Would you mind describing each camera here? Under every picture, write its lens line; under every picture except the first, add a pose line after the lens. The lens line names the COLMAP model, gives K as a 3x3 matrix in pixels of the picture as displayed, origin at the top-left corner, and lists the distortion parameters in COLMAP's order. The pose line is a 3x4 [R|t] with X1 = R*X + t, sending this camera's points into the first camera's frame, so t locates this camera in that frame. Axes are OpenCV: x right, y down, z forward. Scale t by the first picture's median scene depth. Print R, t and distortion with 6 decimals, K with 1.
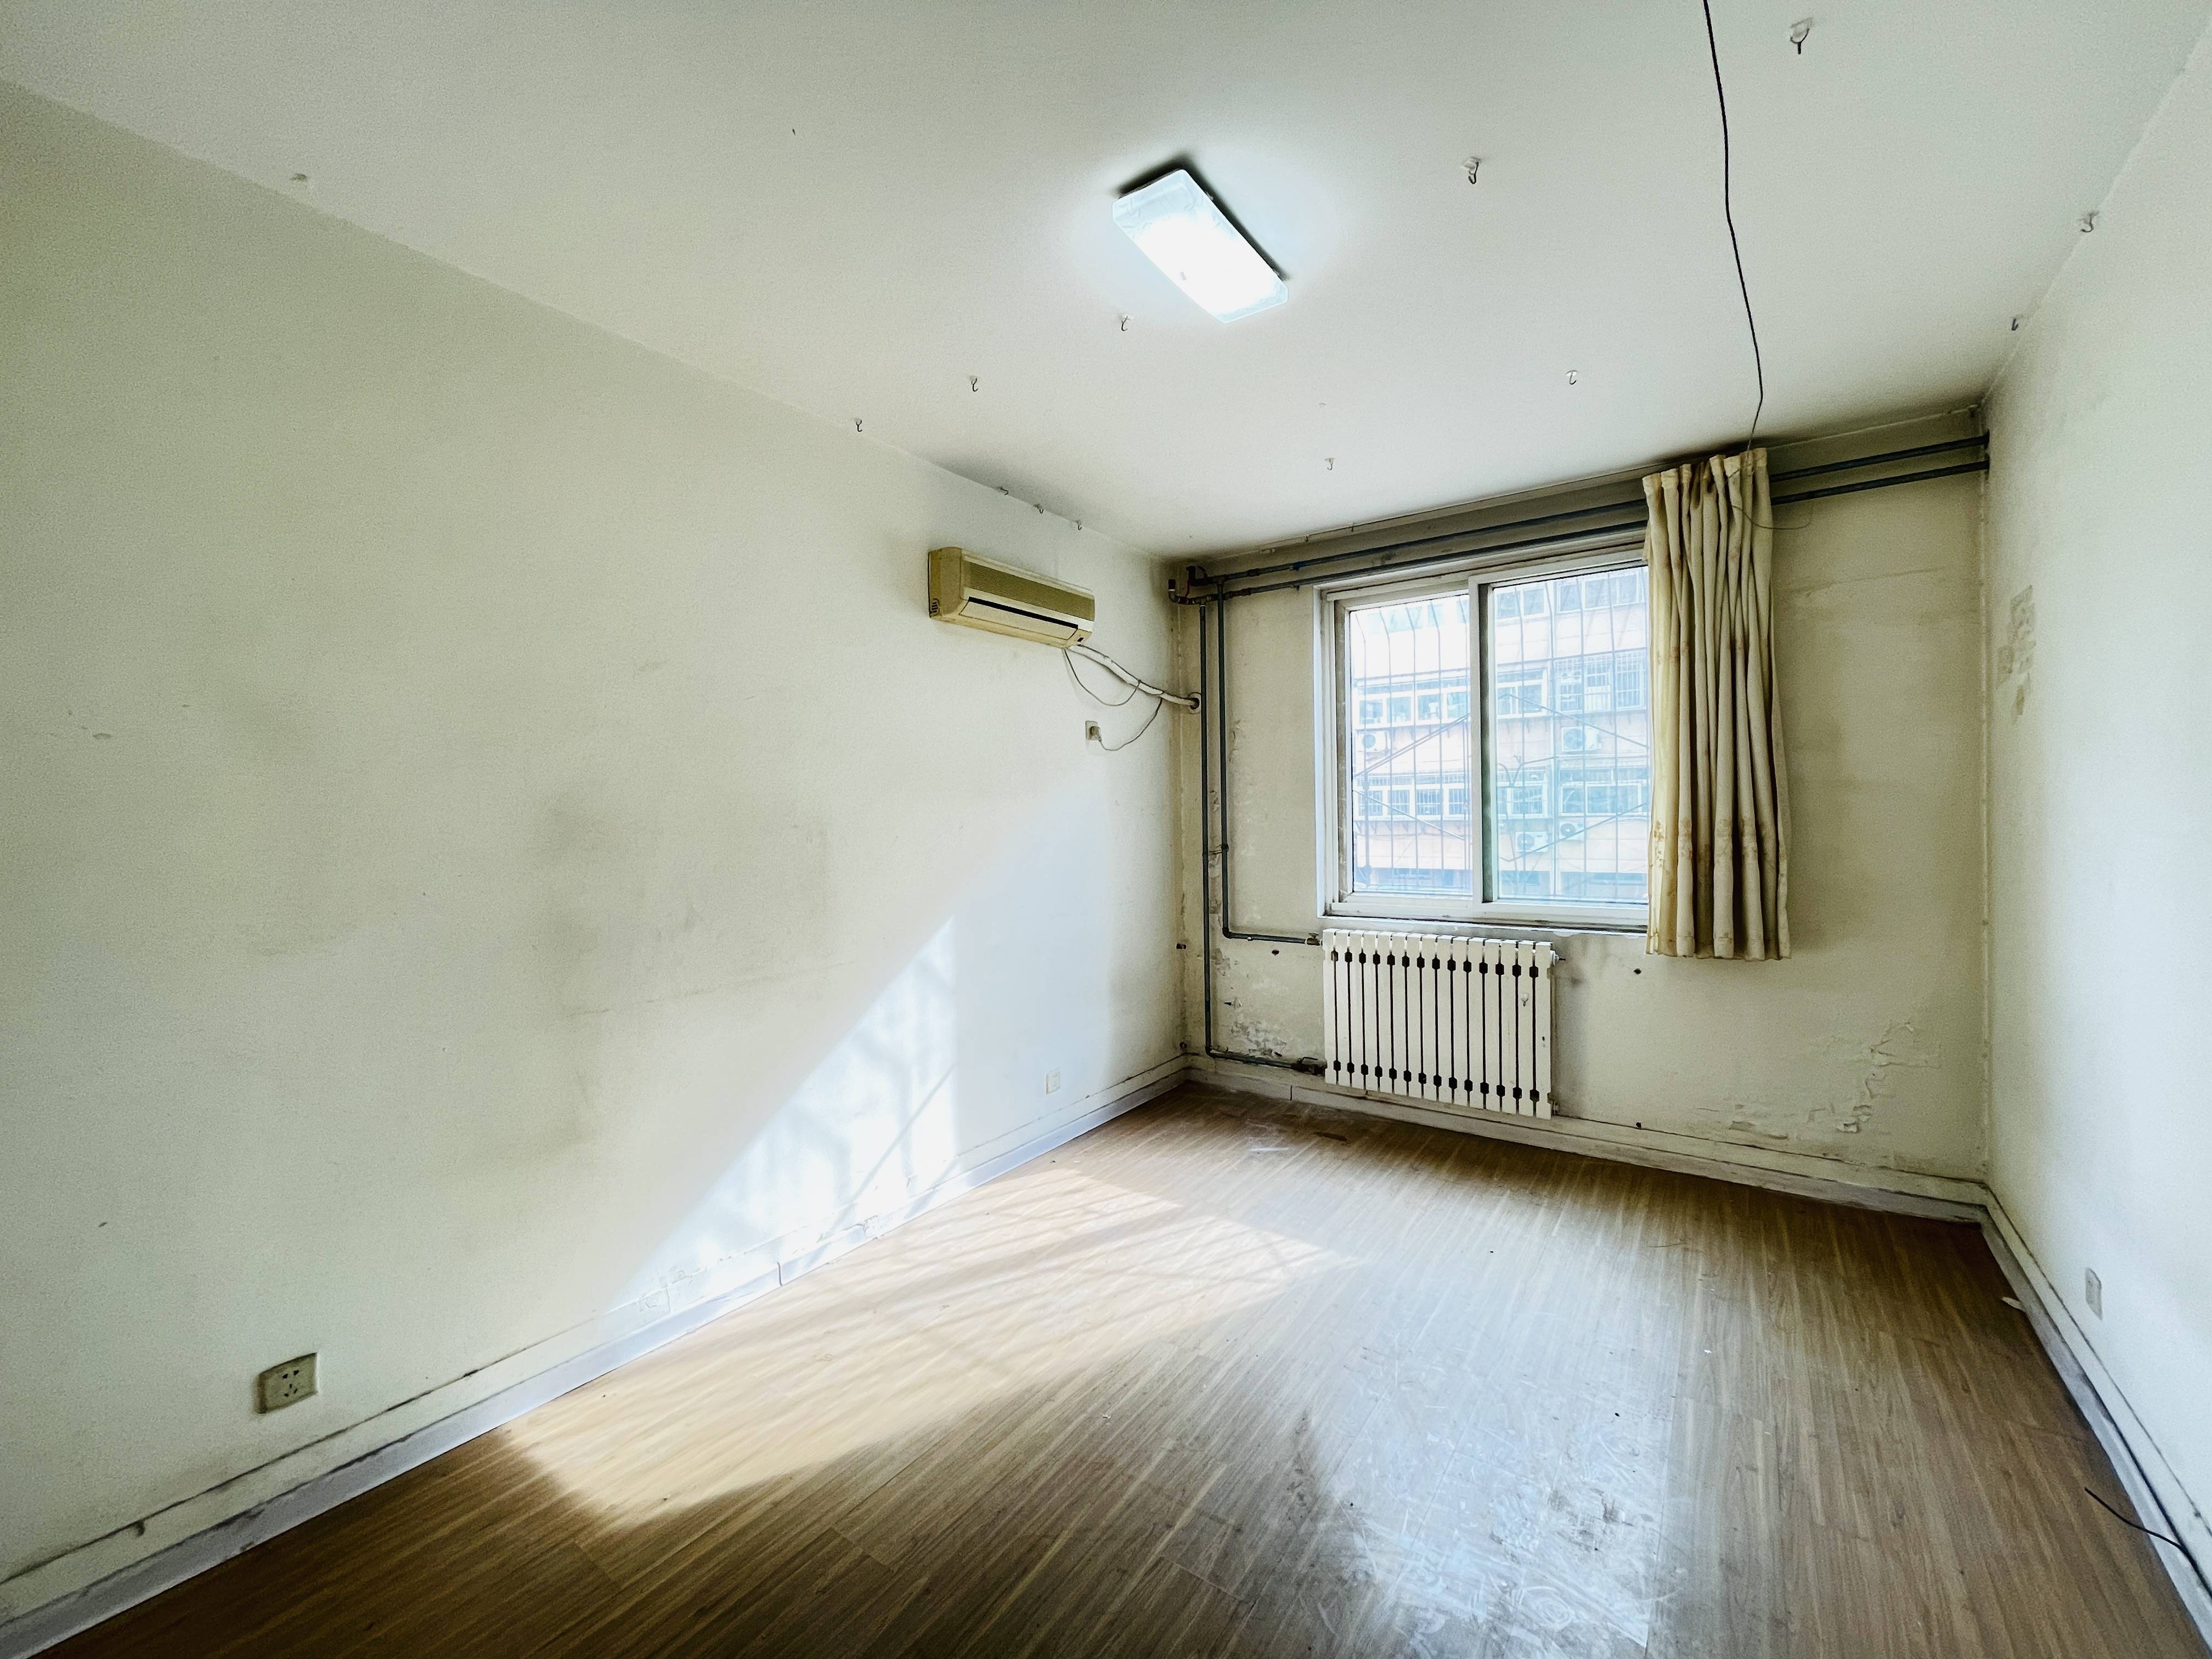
lens RADIAL K [[896.3, 0, 1101.0], [0, 896.3, 830.7], [0, 0, 1]] dist [-0.001360, 0.000034]
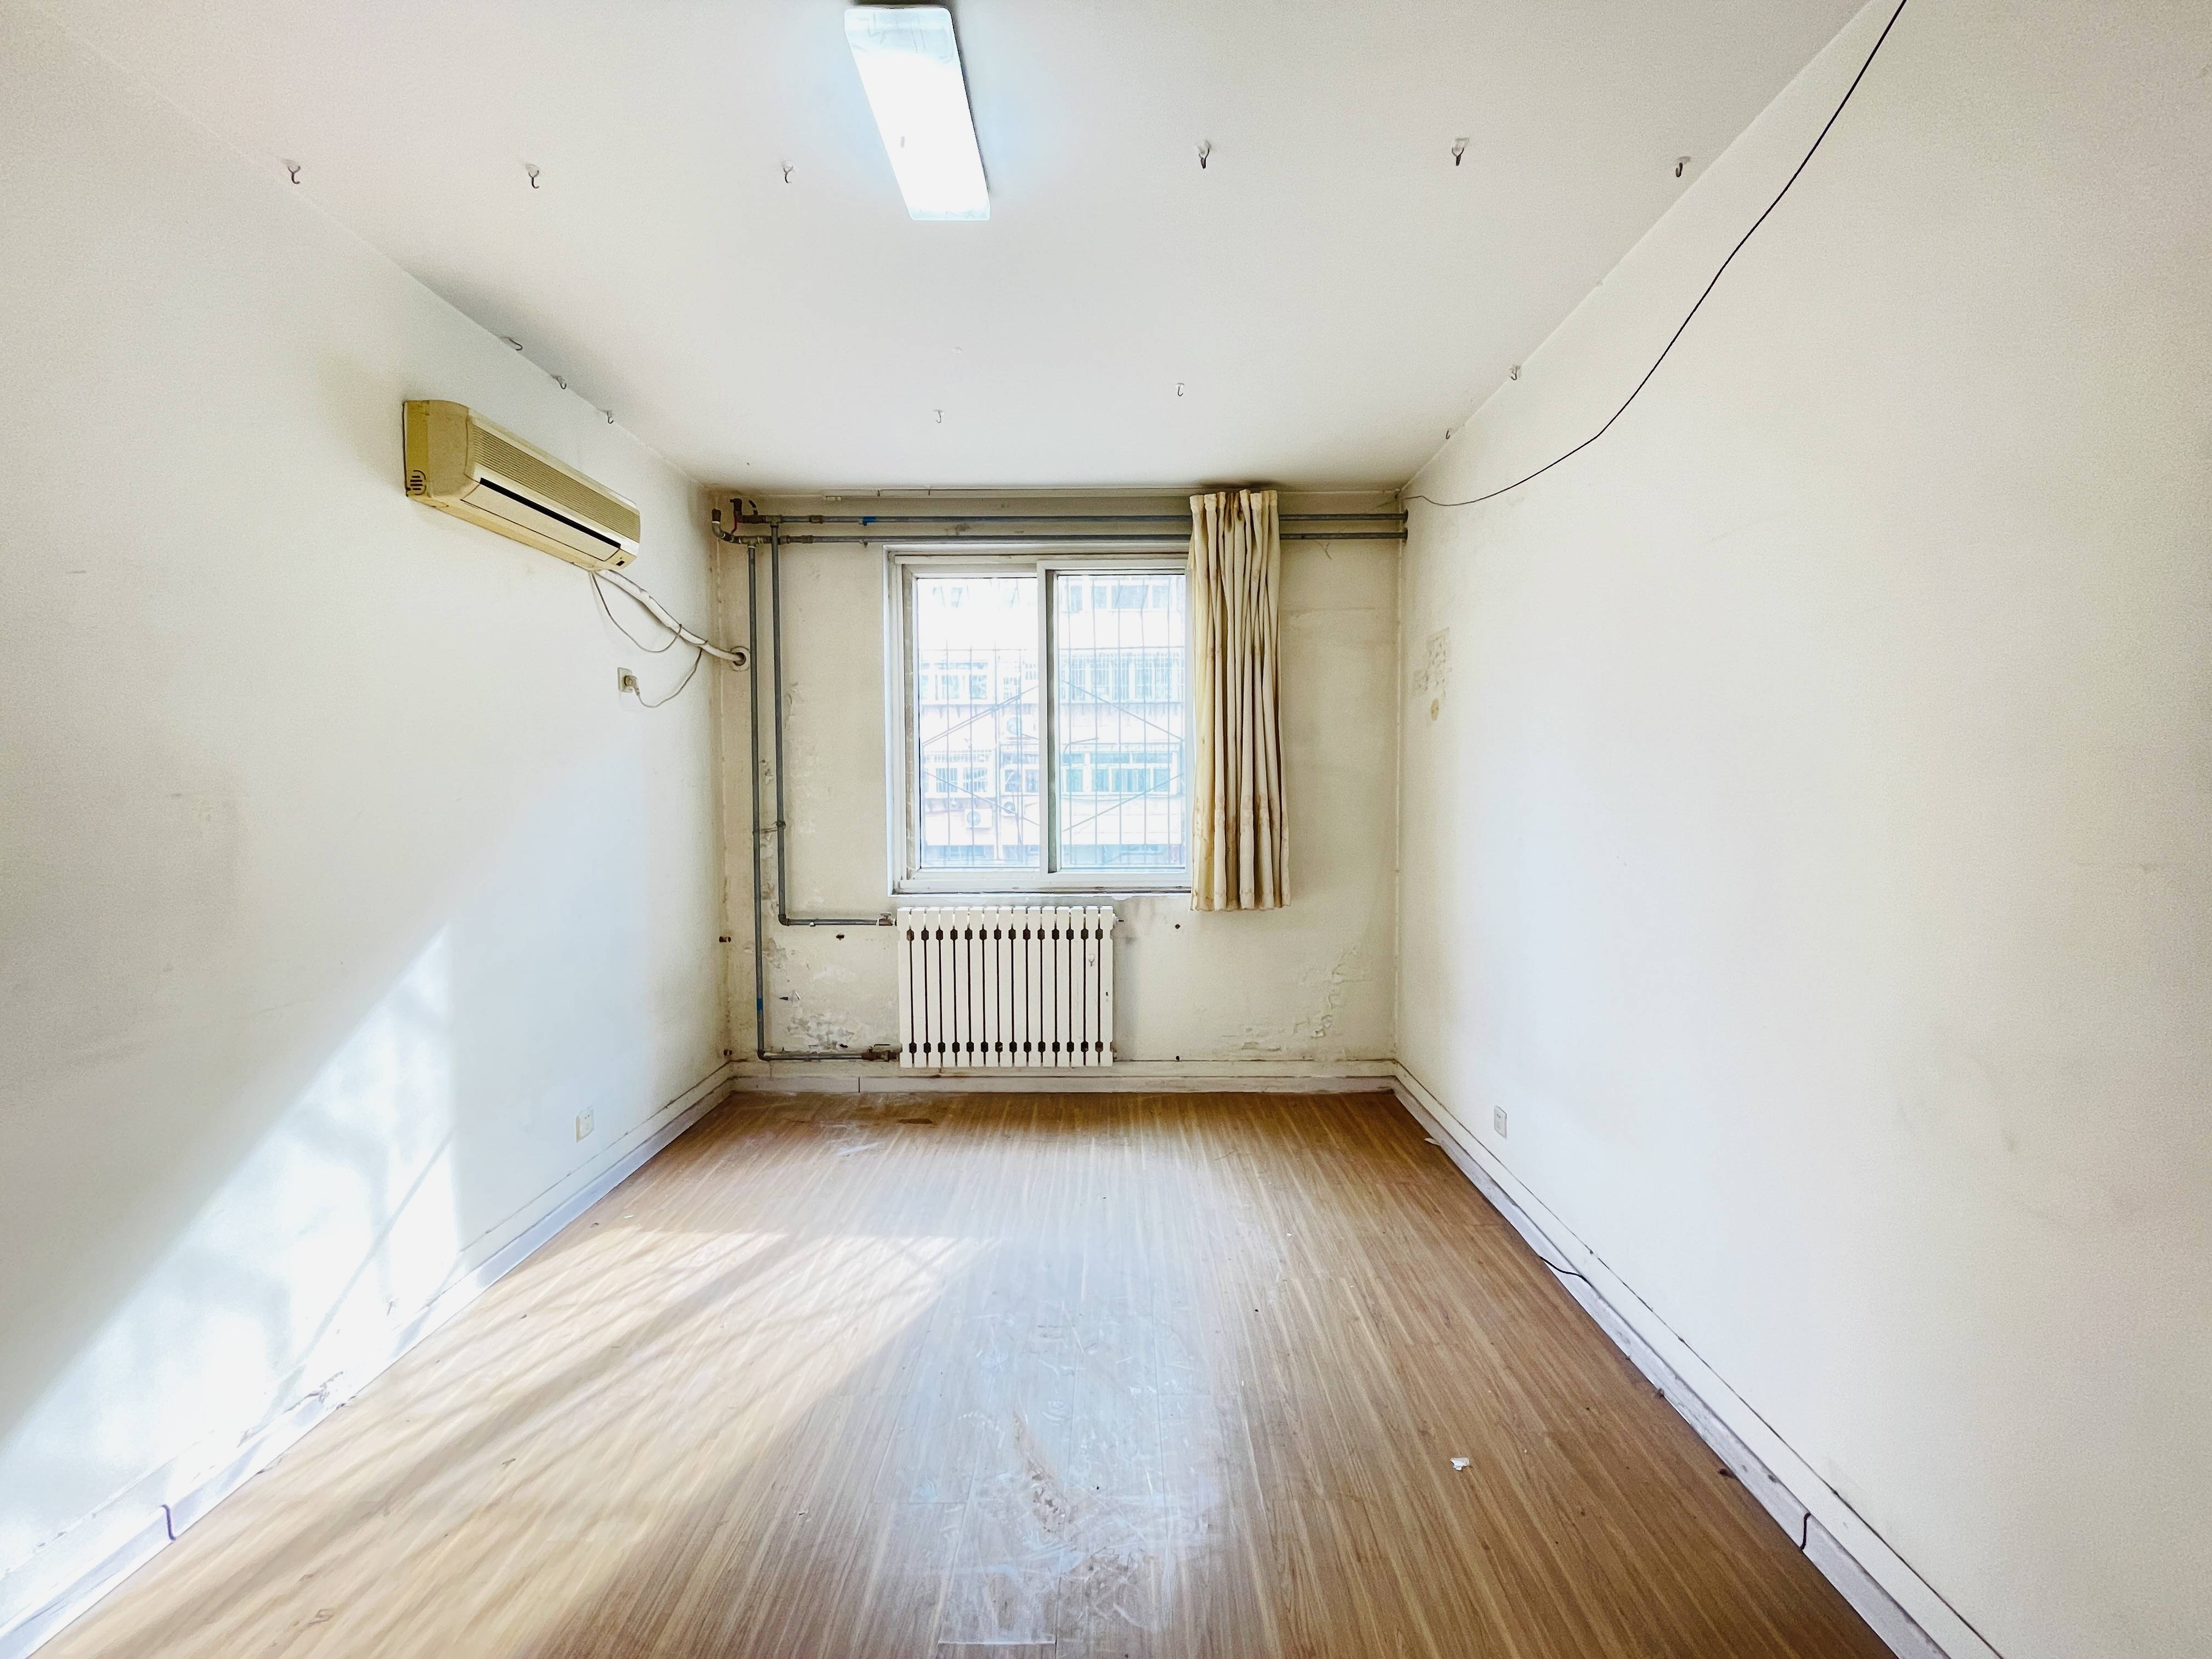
lens RADIAL K [[896.3, 0, 1106.3], [0, 896.3, 832.1], [0, 0, 1]] dist [-0.001360, 0.000034]
pose [[0.818995, -0.017329, 0.573539, -0.152614], [0.002040, 0.999625, 0.027290, 0.003478], [-0.573798, -0.021180, 0.818723, 0.118784]]
